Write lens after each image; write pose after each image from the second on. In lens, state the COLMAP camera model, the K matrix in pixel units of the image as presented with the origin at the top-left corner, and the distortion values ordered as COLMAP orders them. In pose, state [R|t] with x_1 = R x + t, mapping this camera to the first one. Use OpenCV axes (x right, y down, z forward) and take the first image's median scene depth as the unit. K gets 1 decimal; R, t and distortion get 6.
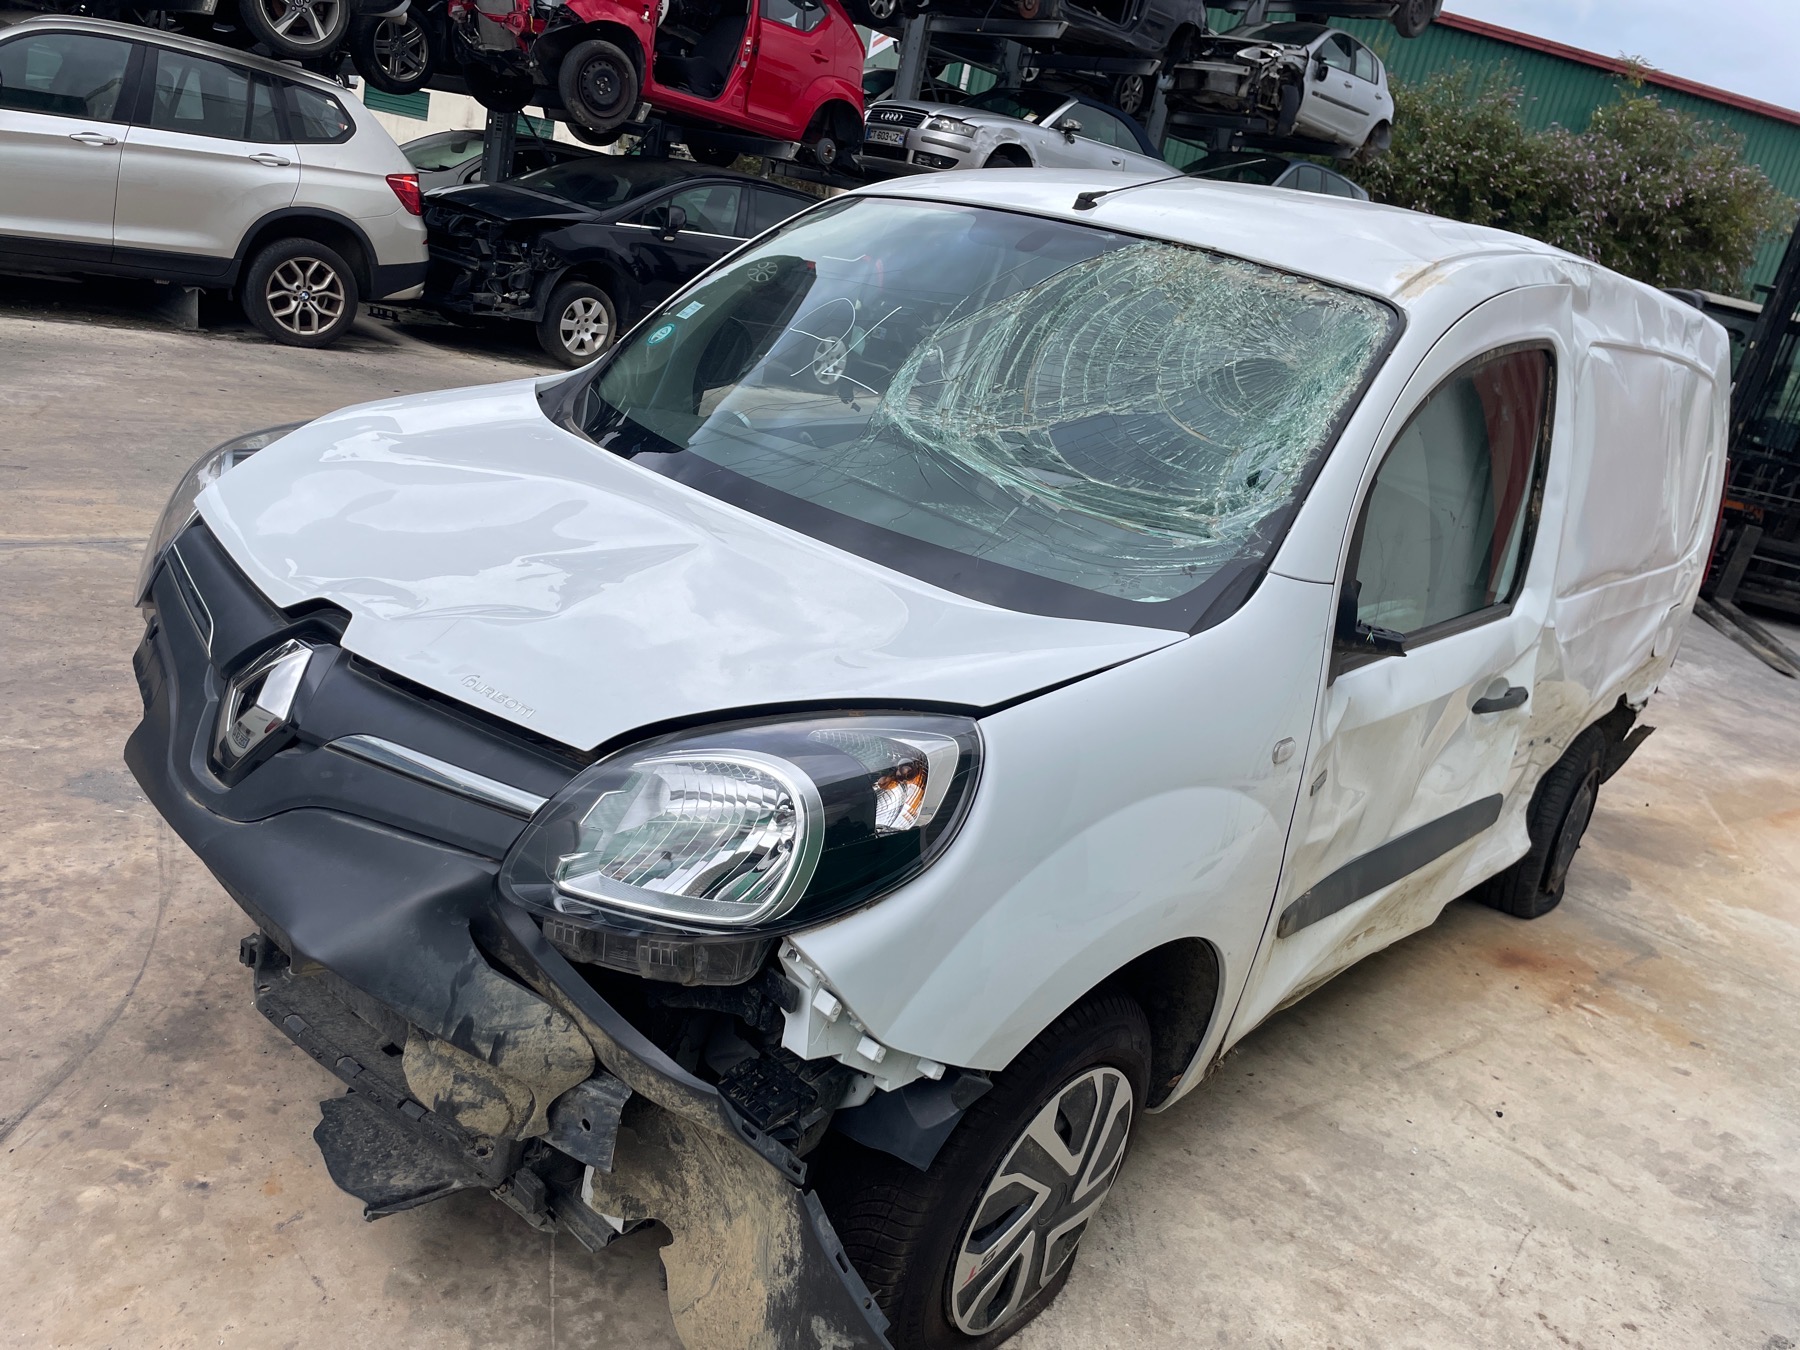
lens RADIAL K [[1344.8, 0, 866.6], [0, 1344.8, 680.2], [0, 0, 1]] dist [0.083213, -0.124978]
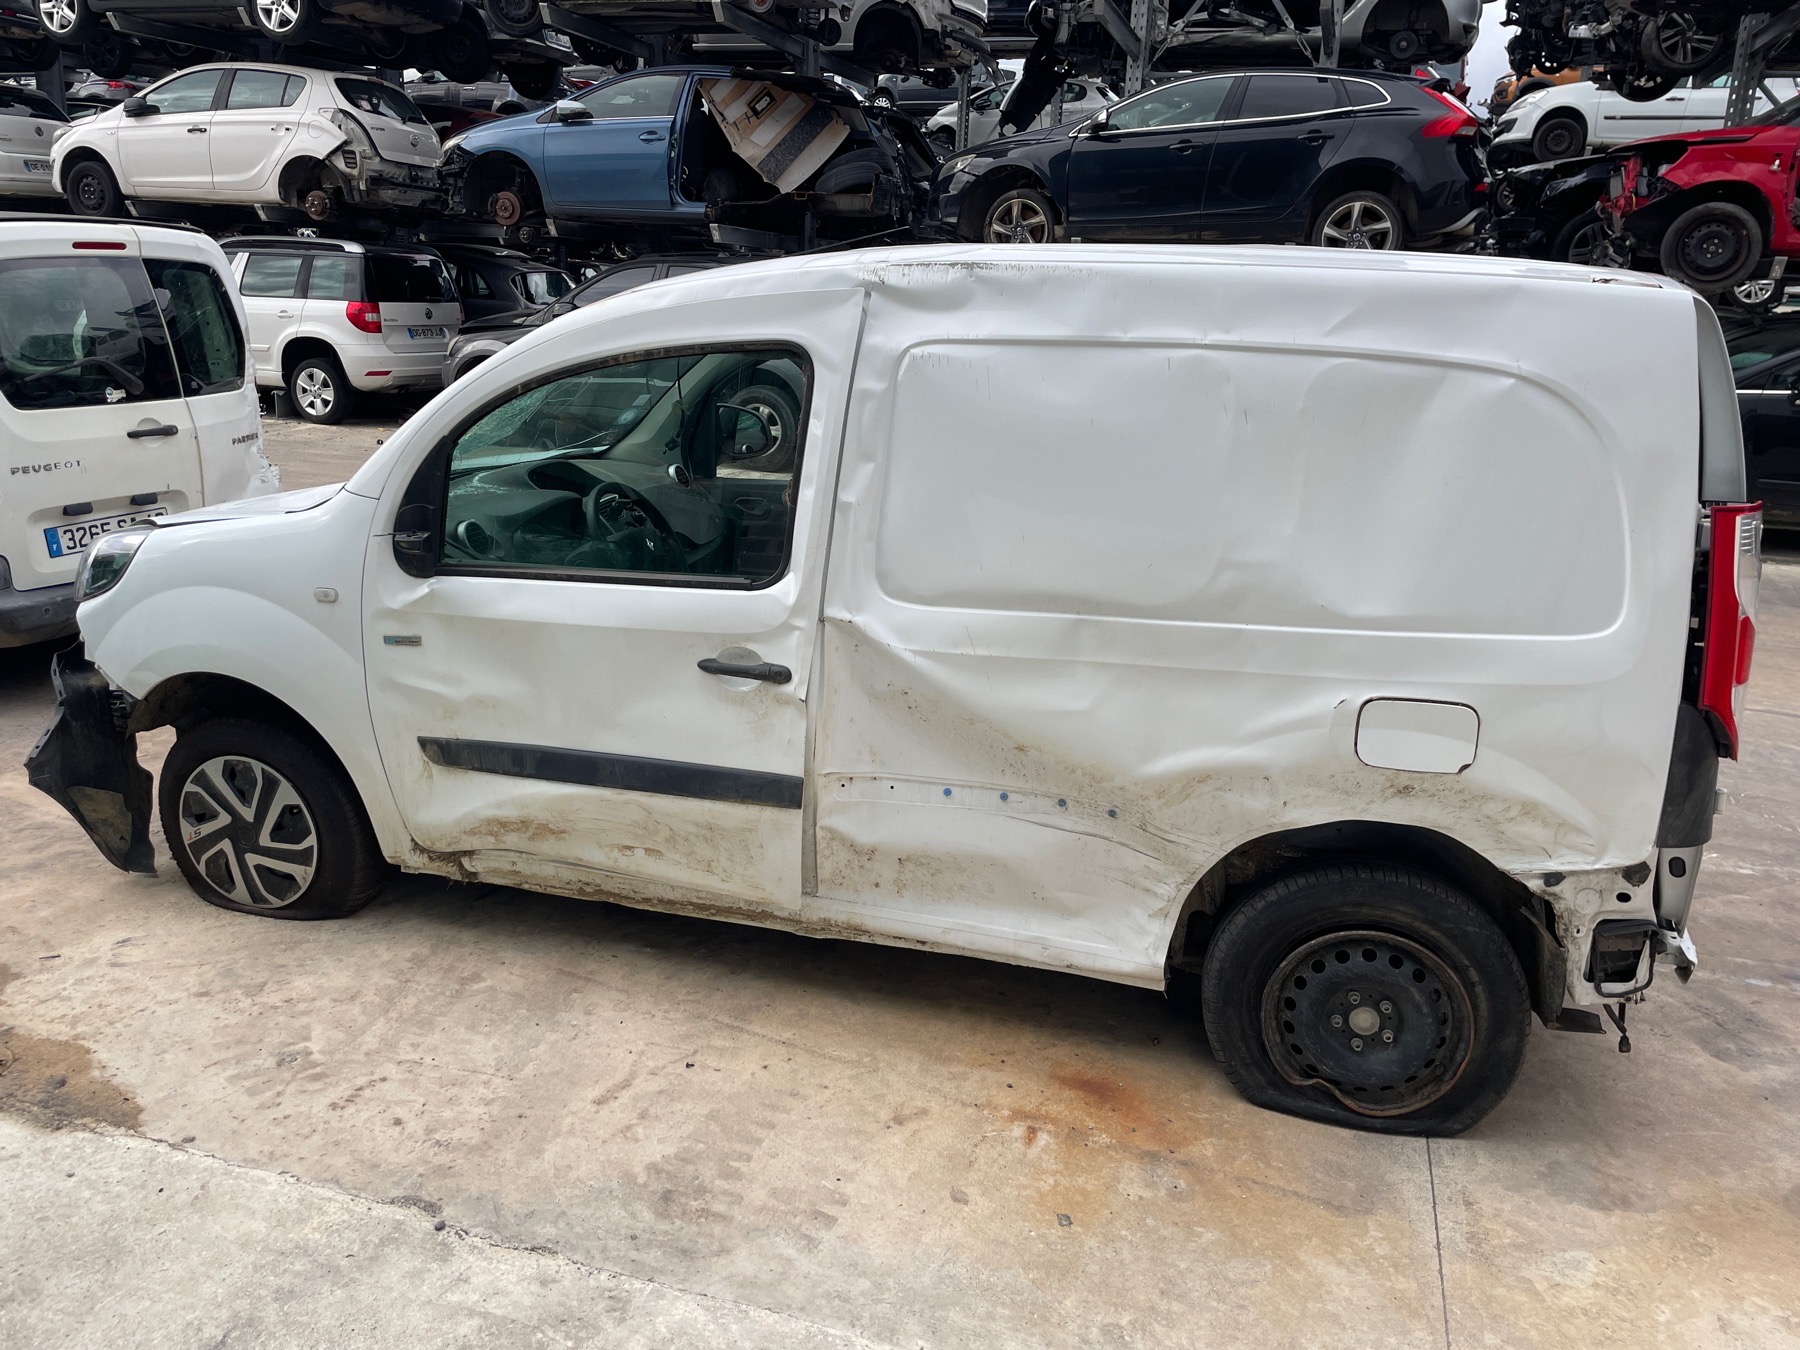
lens RADIAL K [[1352.8, 0, 893.4], [0, 1352.8, 659.9], [0, 0, 1]] dist [0.084270, -0.112341]
pose [[0.453199, 0.073200, -0.888399, 1.514687], [-0.239028, 0.970104, -0.042004, 0.022584], [0.858765, 0.231389, 0.457146, 0.609297]]
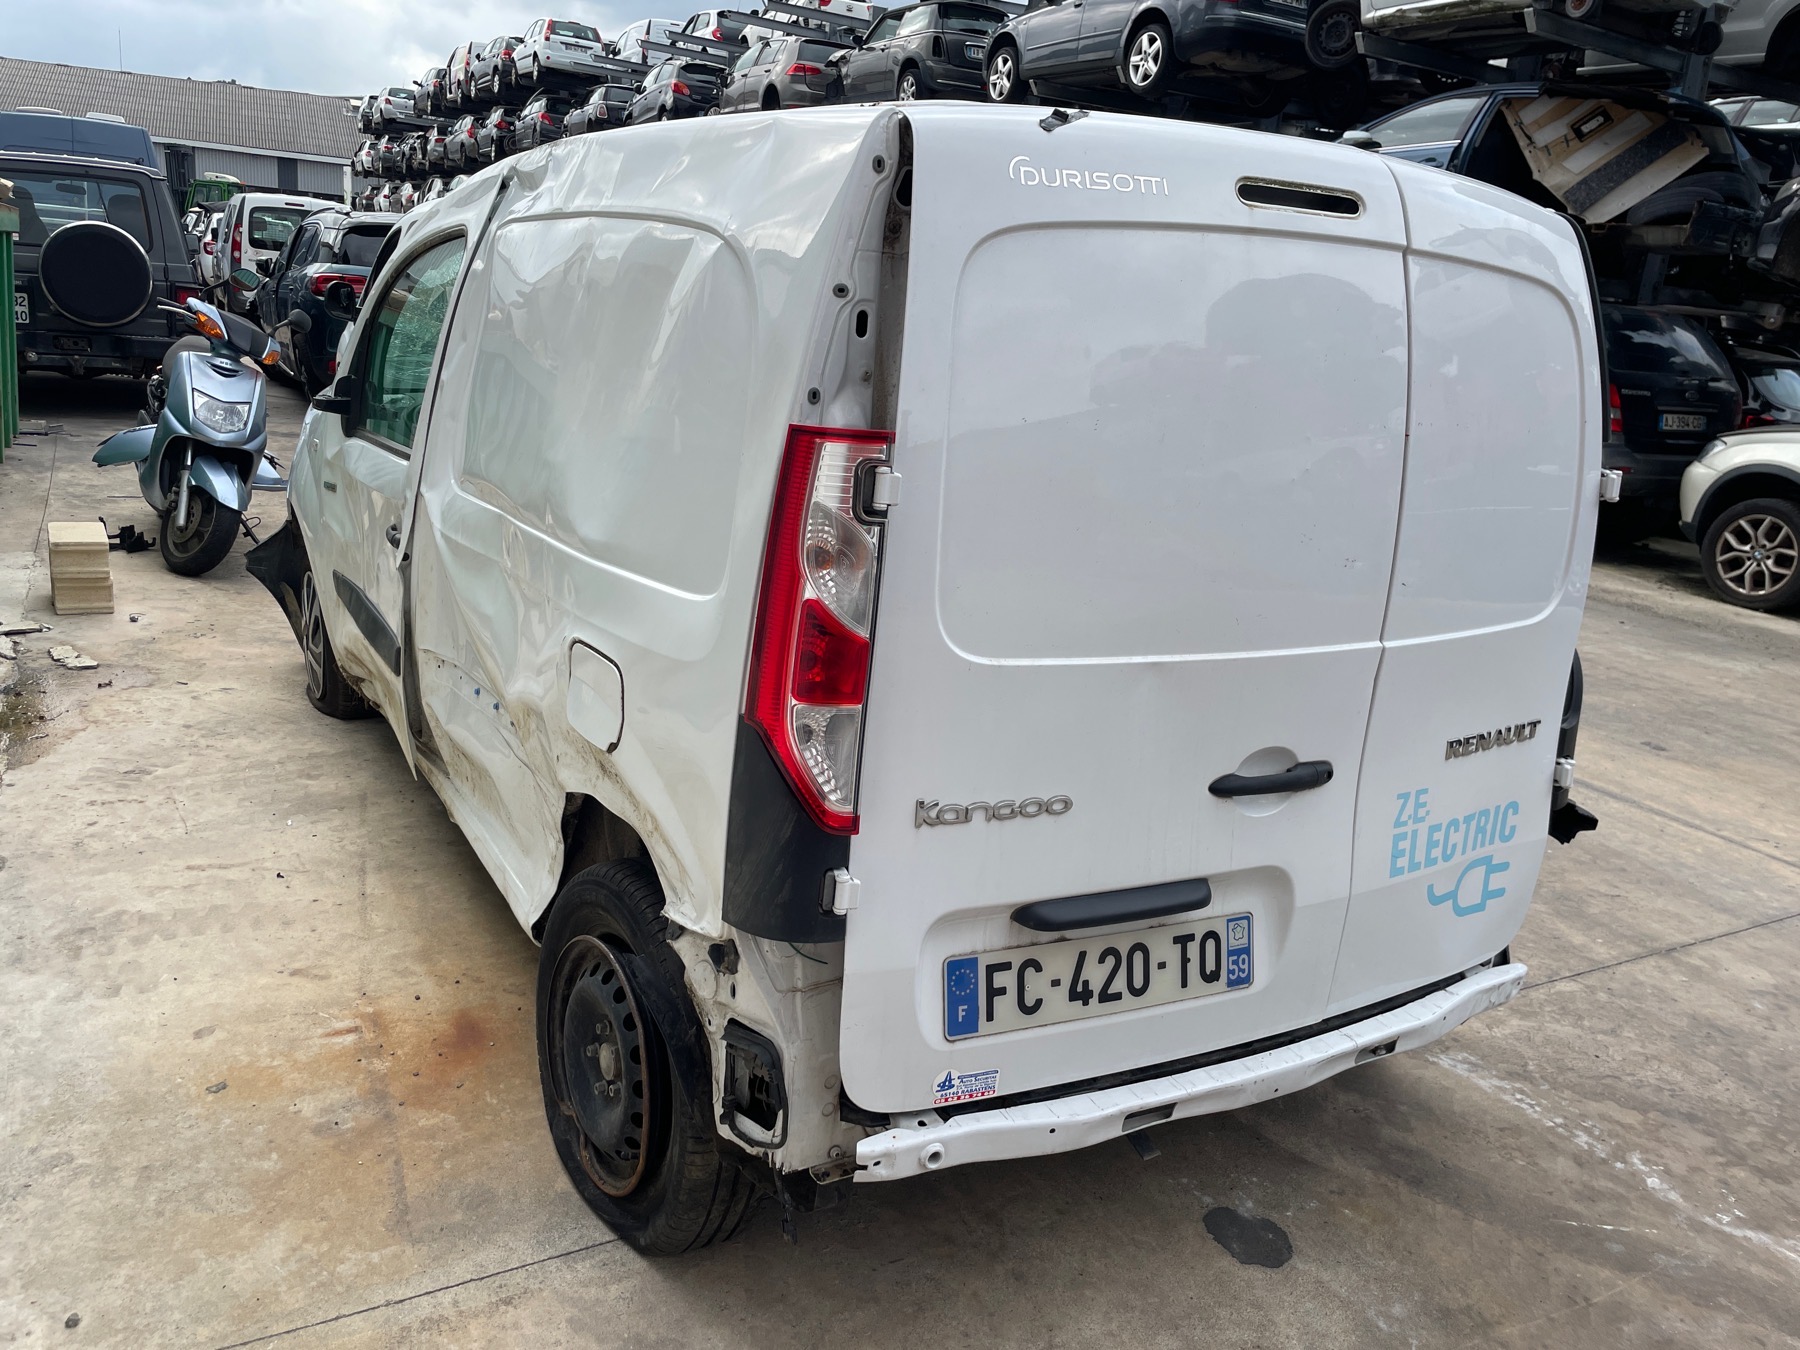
lens RADIAL K [[1356.5, 0, 904.0], [0, 1356.5, 685.7], [0, 0, 1]] dist [0.089539, -0.119977]
pose [[-0.259308, 0.060925, -0.963871, 1.512447], [-0.434604, 0.883891, 0.172790, -0.269602], [0.862484, 0.463708, -0.202721, 1.696312]]
